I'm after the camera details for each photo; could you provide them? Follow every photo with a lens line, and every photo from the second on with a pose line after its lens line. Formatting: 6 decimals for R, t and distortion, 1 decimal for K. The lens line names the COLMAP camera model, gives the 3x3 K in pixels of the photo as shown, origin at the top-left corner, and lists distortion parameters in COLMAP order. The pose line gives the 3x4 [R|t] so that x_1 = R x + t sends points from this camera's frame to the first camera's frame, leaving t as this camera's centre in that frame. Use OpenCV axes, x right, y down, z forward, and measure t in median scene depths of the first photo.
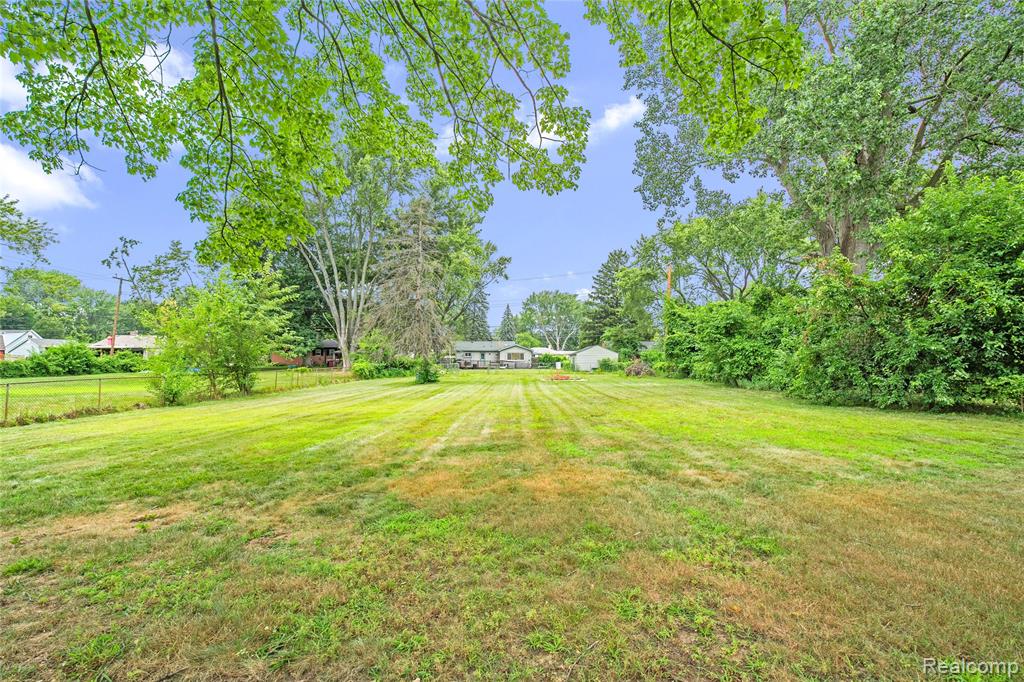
lens RADIAL K [[474.6, 0, 511.2], [0, 474.6, 332.0], [0, 0, 1]] dist [-0.000501, -0.000166]
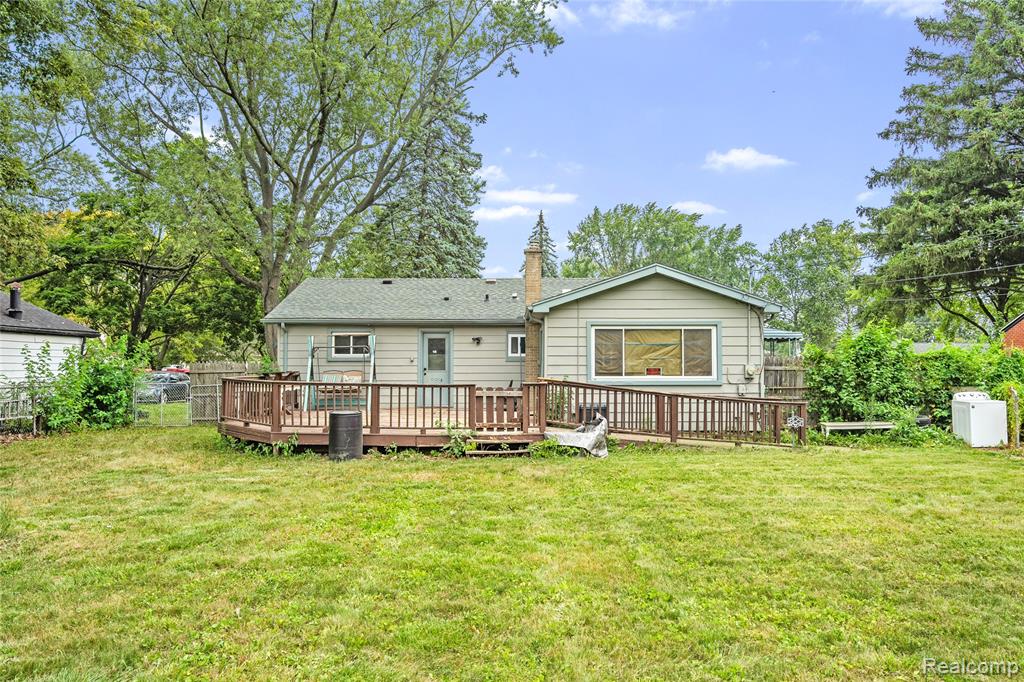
lens RADIAL K [[736.6, 0, 512.0], [0, 736.6, 341.0], [0, 0, 1]] dist [0.000137, 0.000033]
pose [[0.999691, -0.005828, -0.024177, -0.026550], [0.006361, 0.999737, 0.022035, 0.040965], [0.024042, -0.022182, 0.999465, 0.737062]]
